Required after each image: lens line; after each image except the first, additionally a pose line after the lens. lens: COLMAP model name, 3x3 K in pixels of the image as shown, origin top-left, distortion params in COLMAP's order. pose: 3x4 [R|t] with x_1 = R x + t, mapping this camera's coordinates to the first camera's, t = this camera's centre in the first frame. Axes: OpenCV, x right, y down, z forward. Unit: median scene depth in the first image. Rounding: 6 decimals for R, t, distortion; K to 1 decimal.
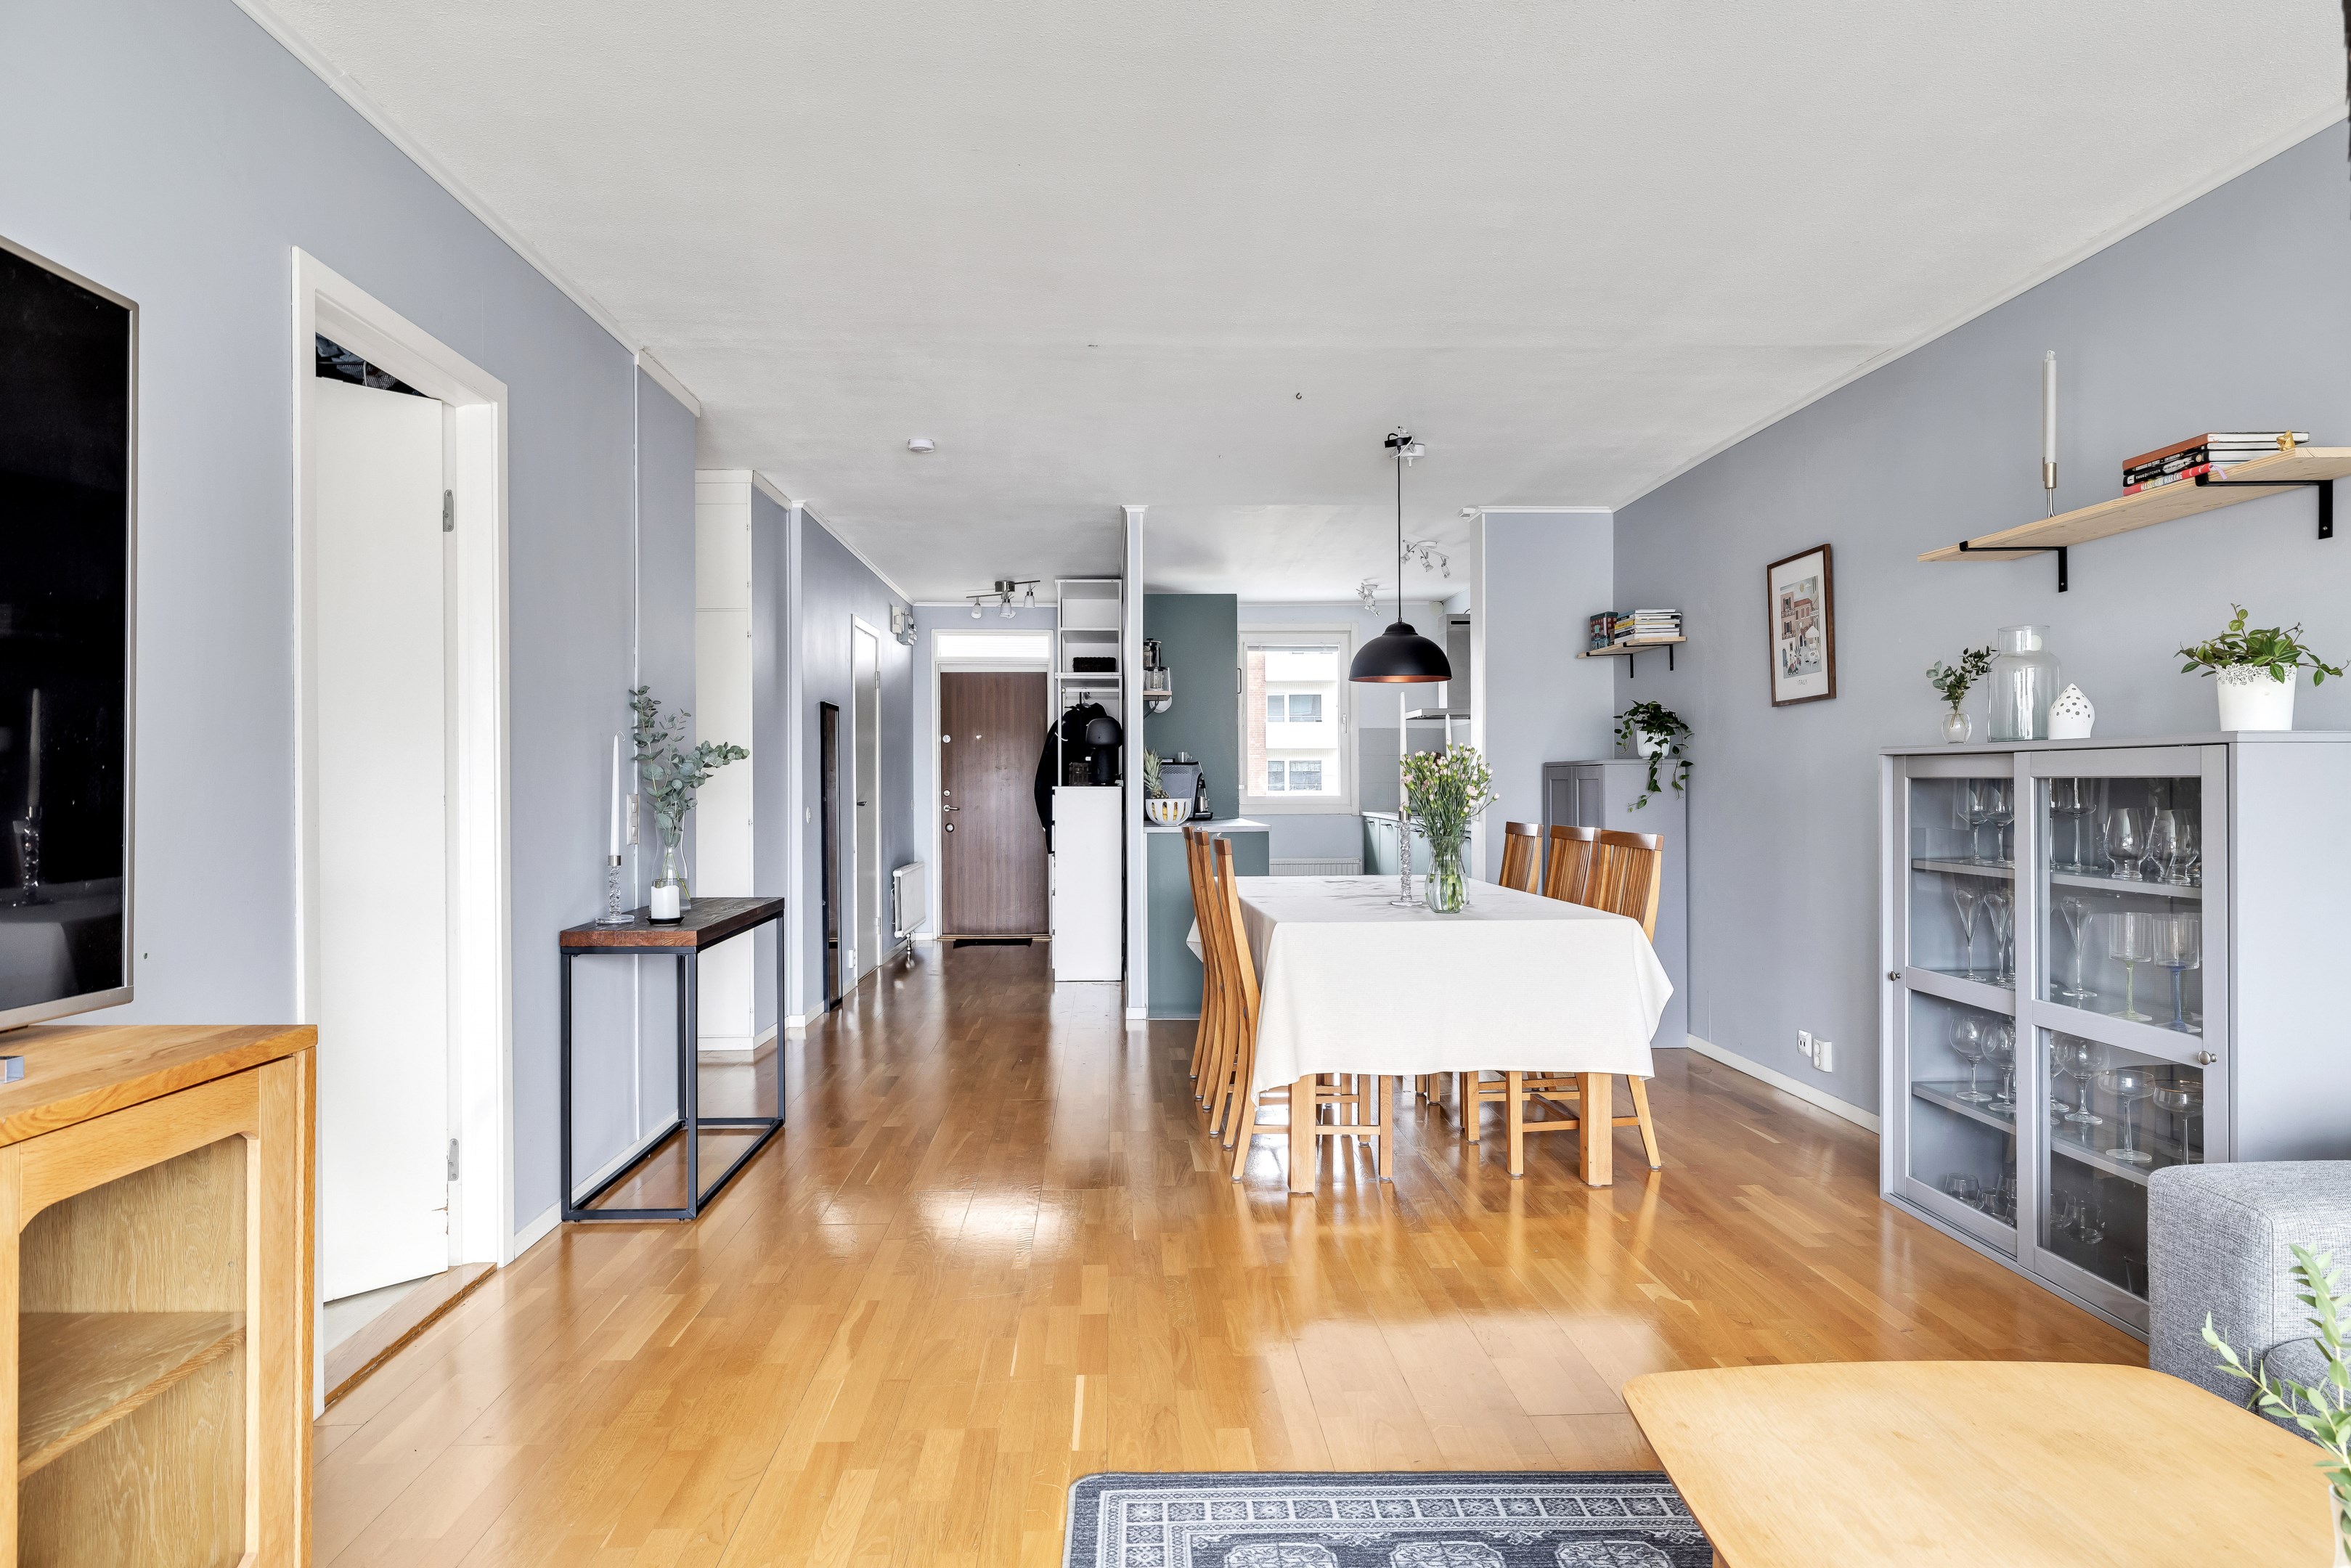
lens RADIAL K [[1382.5, 0, 1173.2], [0, 1382.5, 783.4], [0, 0, 1]] dist [0.001141, 0.000317]
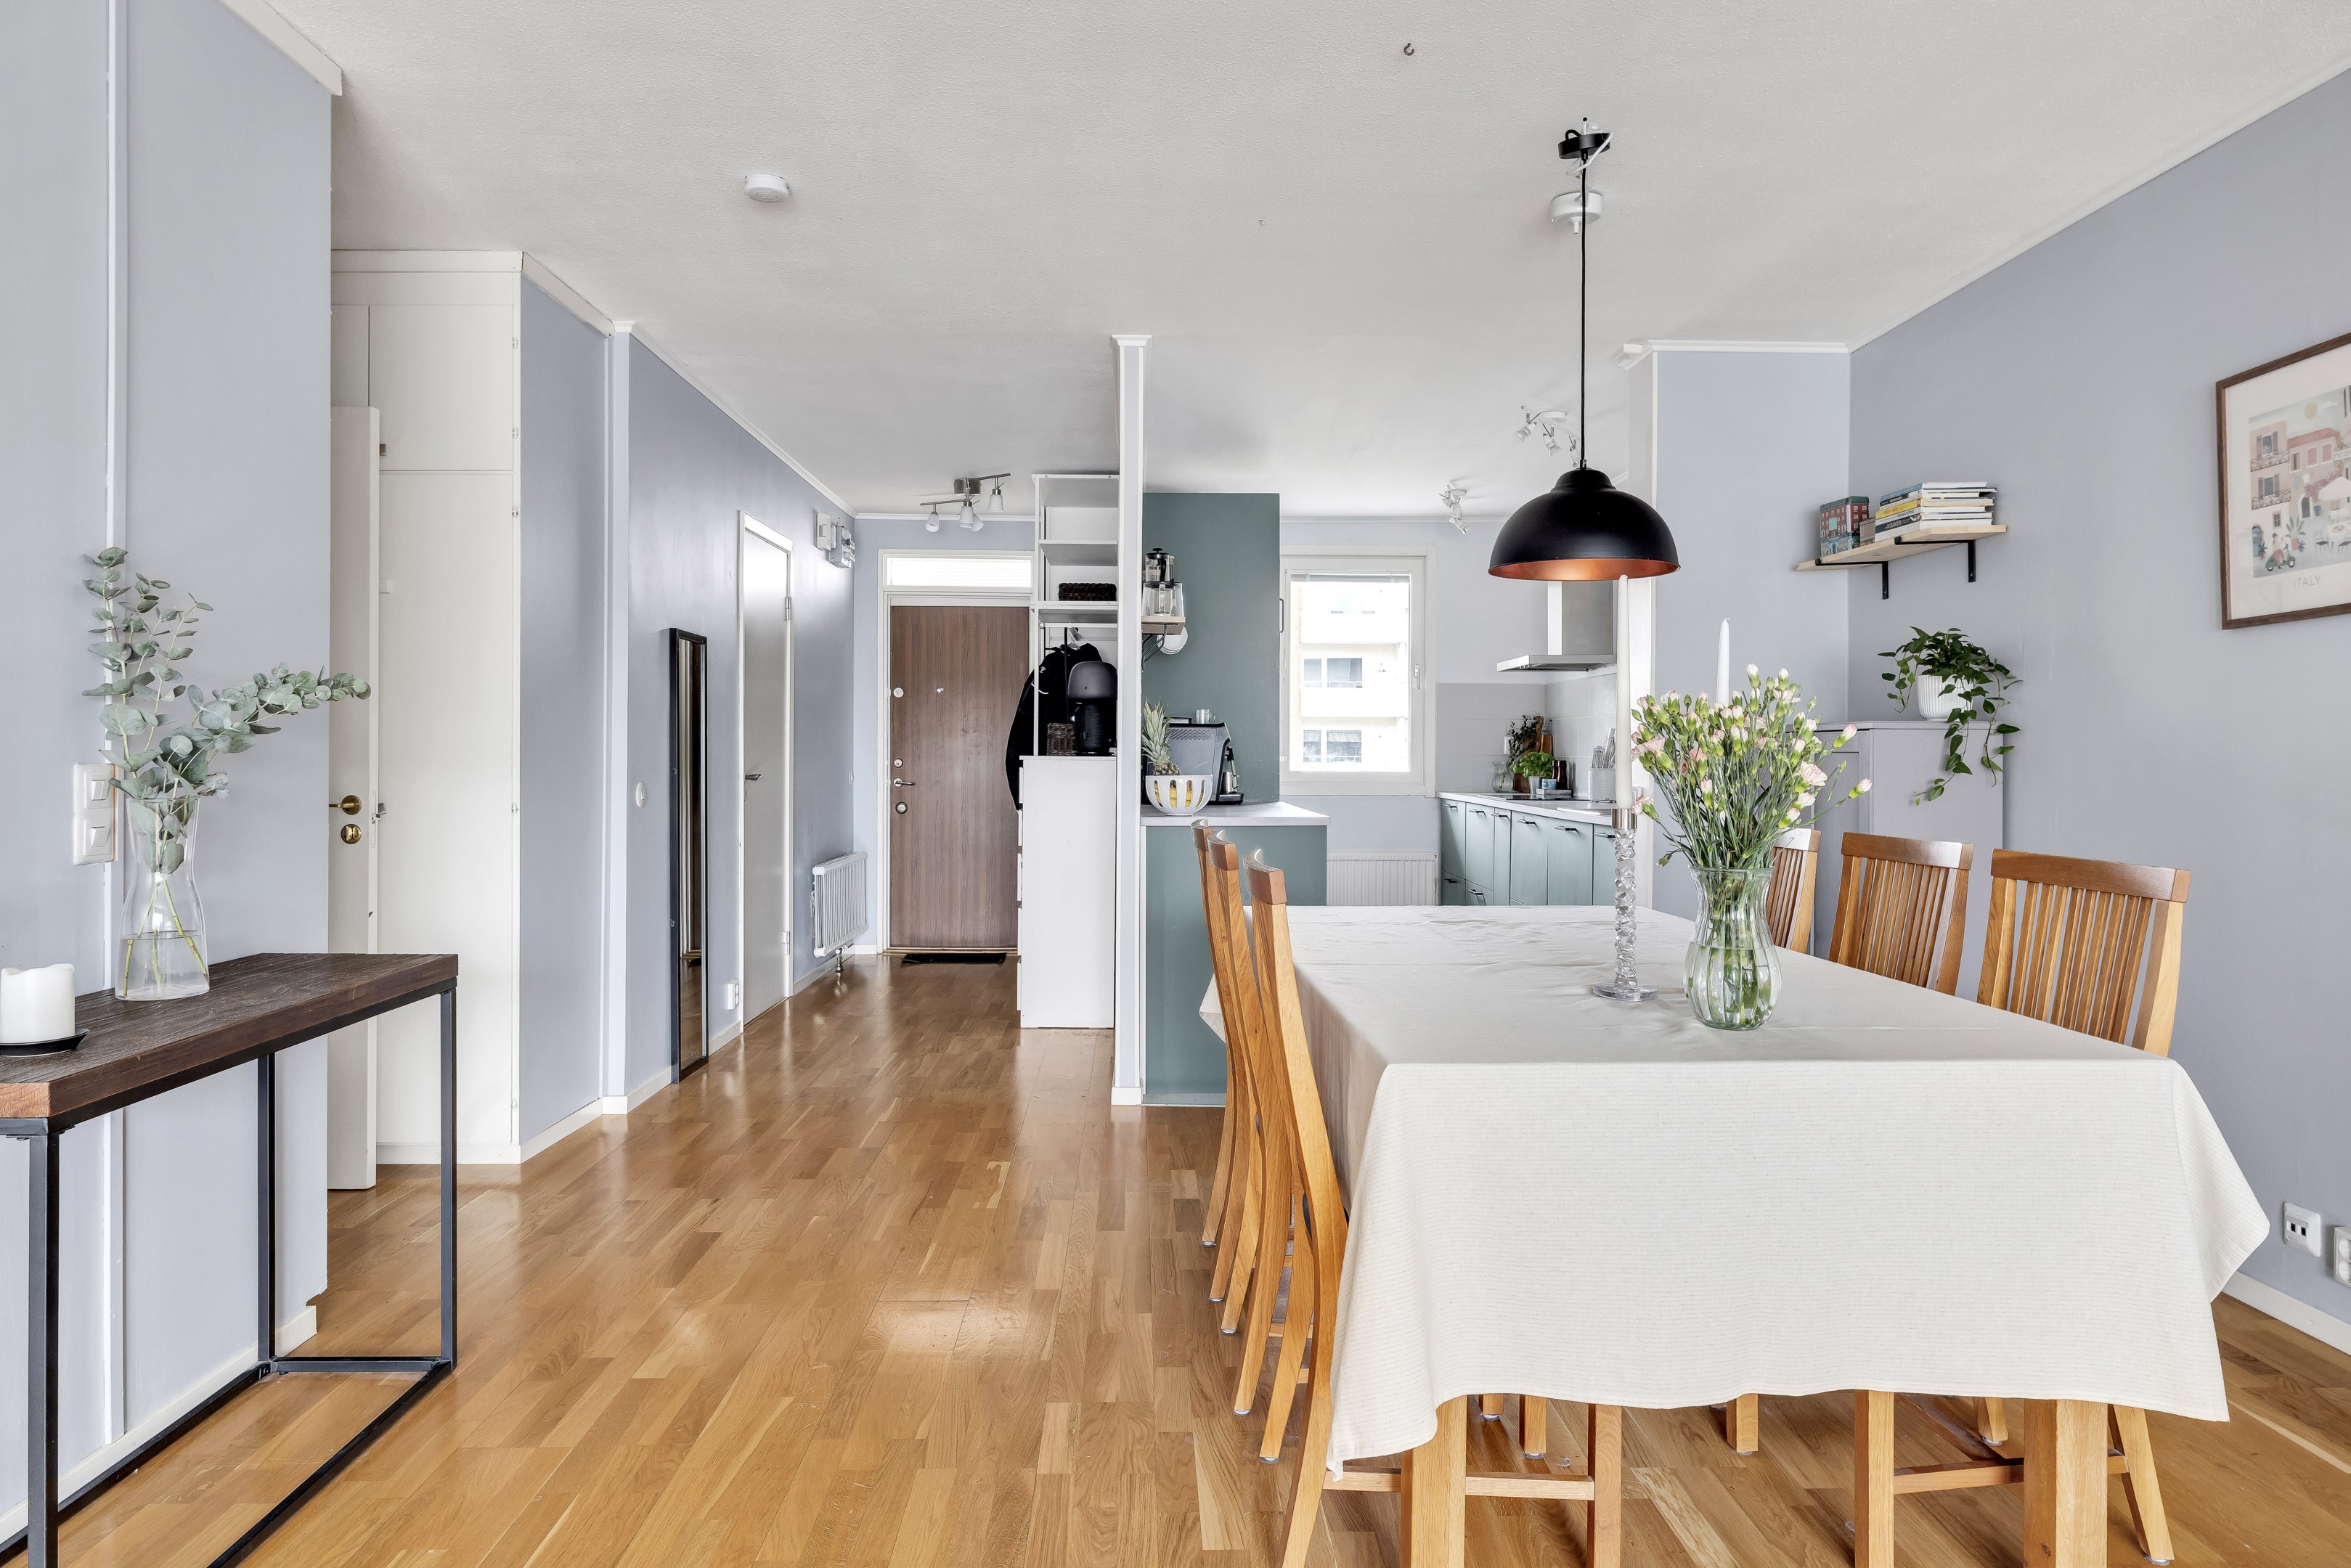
lens RADIAL K [[1382.5, 0, 1180.7], [0, 1382.5, 759.3], [0, 0, 1]] dist [0.001141, 0.000317]
pose [[0.999826, 0.009438, -0.016078, 0.008580], [-0.009370, 0.999947, 0.004325, 0.000207], [0.016117, -0.004174, 0.999861, 0.329298]]
